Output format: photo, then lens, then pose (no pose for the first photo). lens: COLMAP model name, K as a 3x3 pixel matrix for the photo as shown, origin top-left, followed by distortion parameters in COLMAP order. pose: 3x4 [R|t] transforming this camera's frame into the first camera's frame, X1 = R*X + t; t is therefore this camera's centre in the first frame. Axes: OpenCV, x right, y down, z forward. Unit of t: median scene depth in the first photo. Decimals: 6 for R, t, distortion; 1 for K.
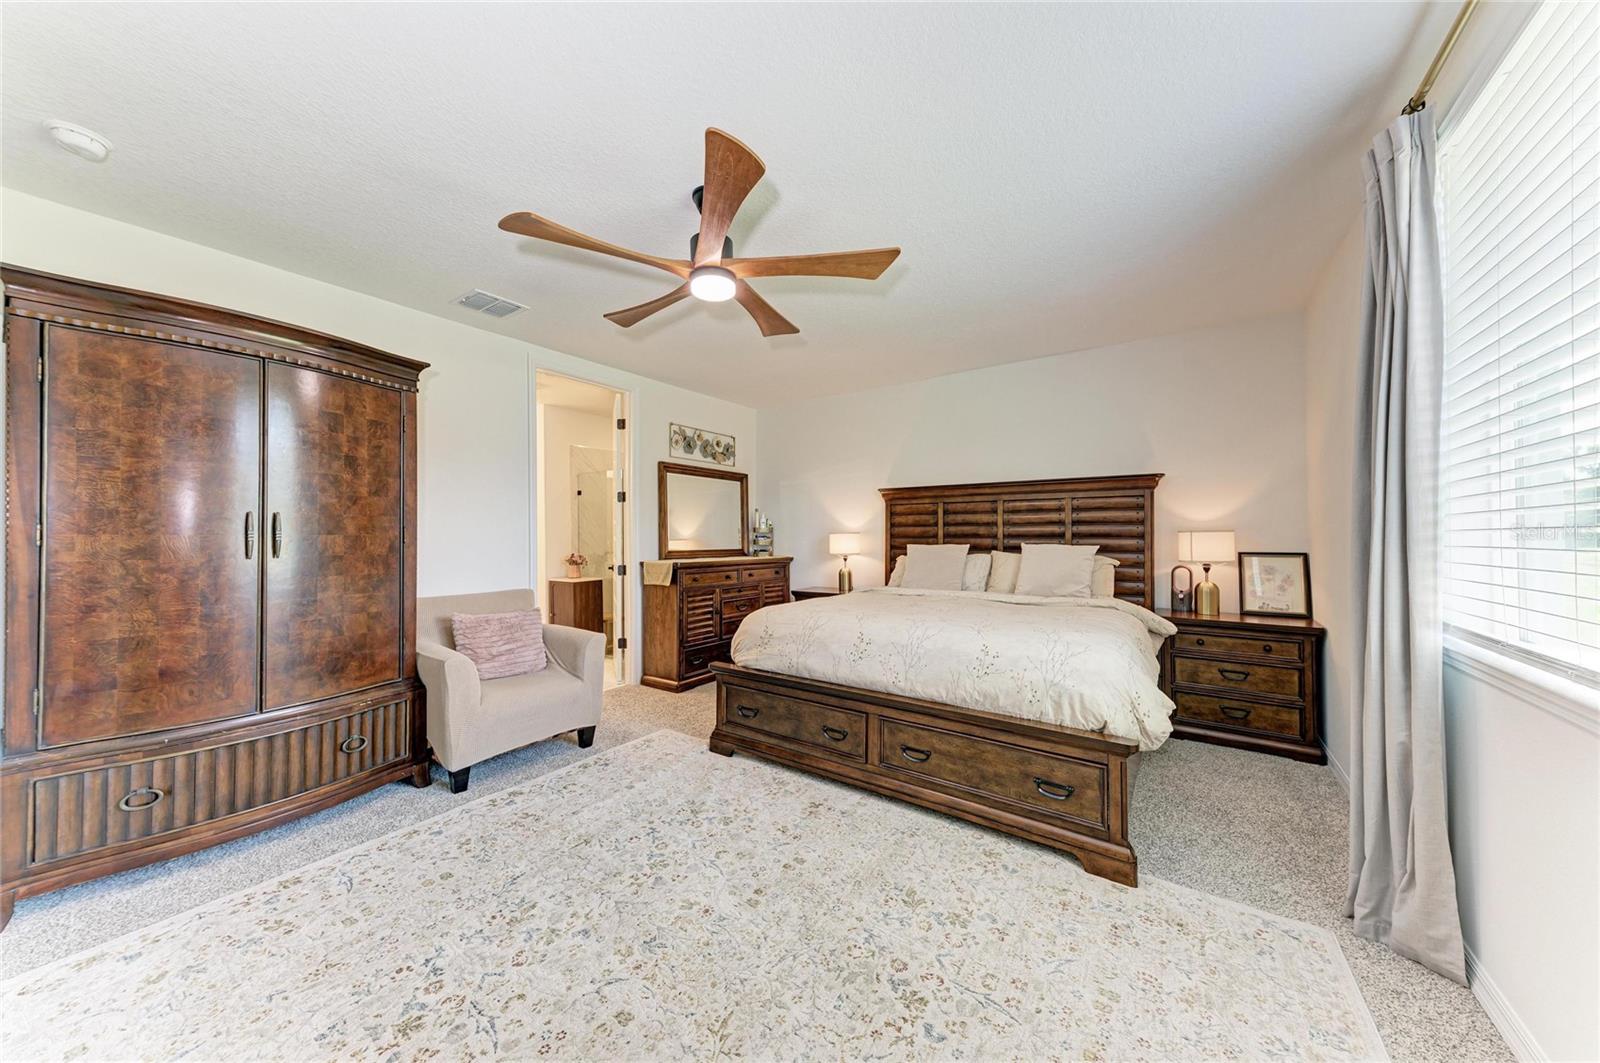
lens RADIAL K [[533.6, 0, 800.8], [0, 533.6, 538.1], [0, 0, 1]] dist [0.015787, -0.002610]
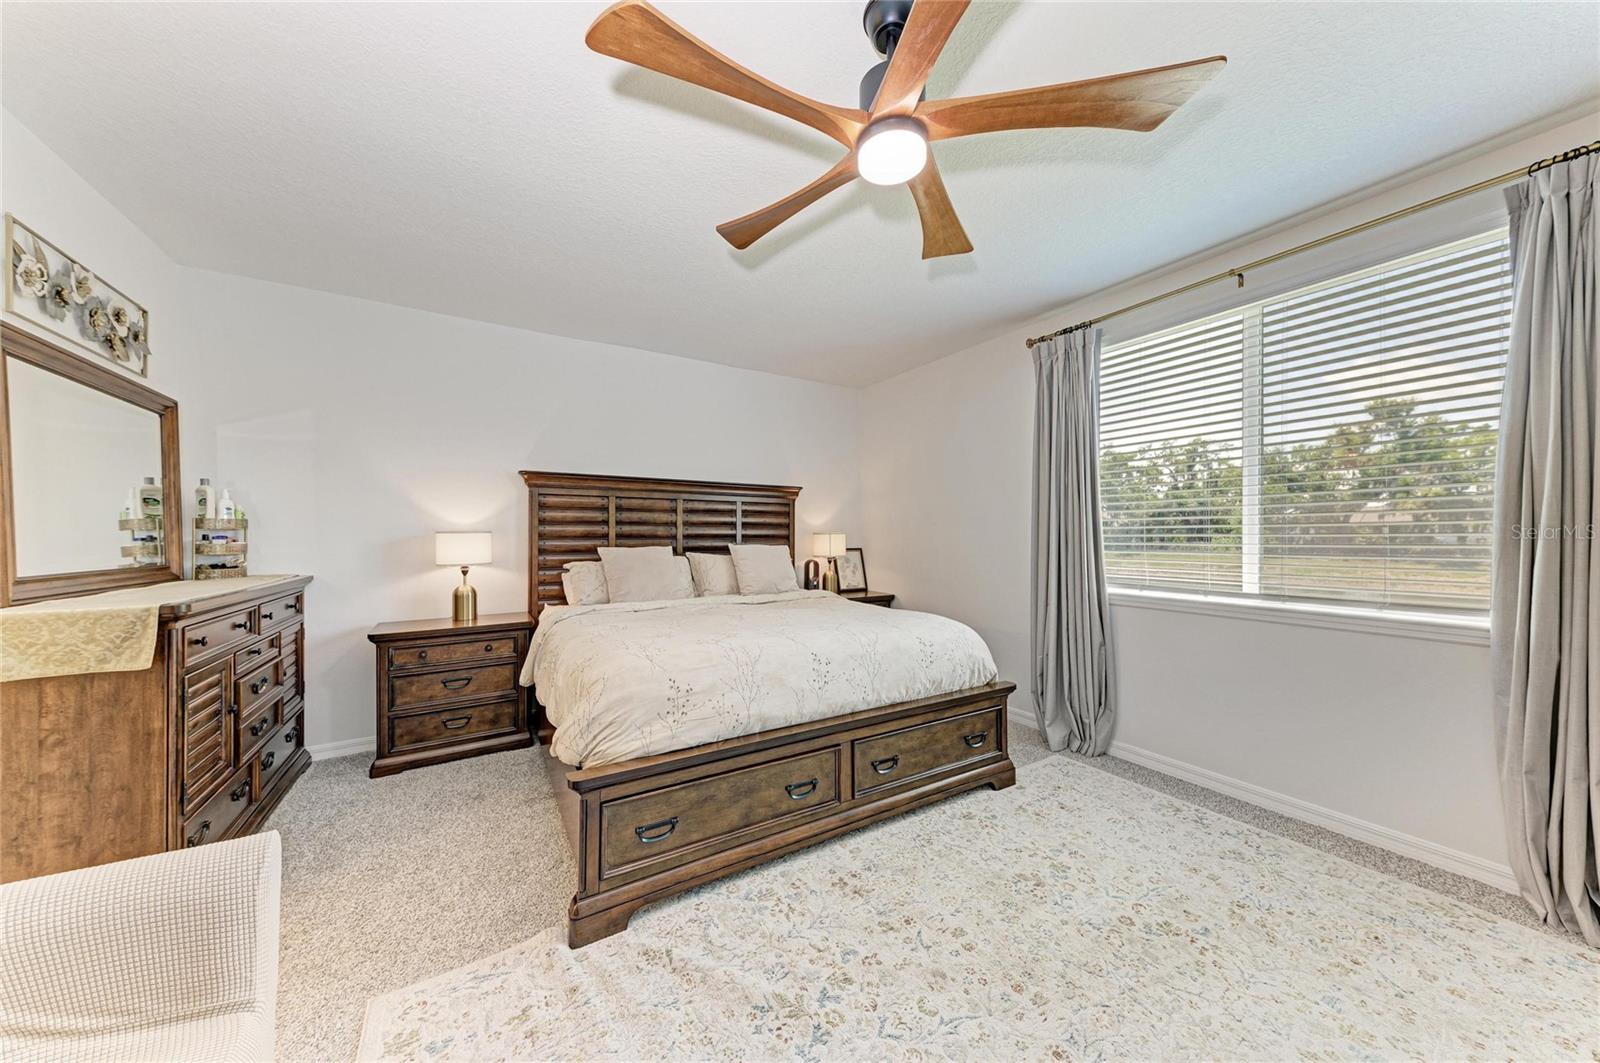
lens RADIAL K [[533.6, 0, 800.0], [0, 533.6, 532.9], [0, 0, 1]] dist [0.015787, -0.002610]
pose [[0.402997, 0.008482, 0.915162, -0.409290], [0.000774, 0.999954, -0.009609, -0.001892], [-0.915201, 0.004581, 0.402972, 0.422398]]
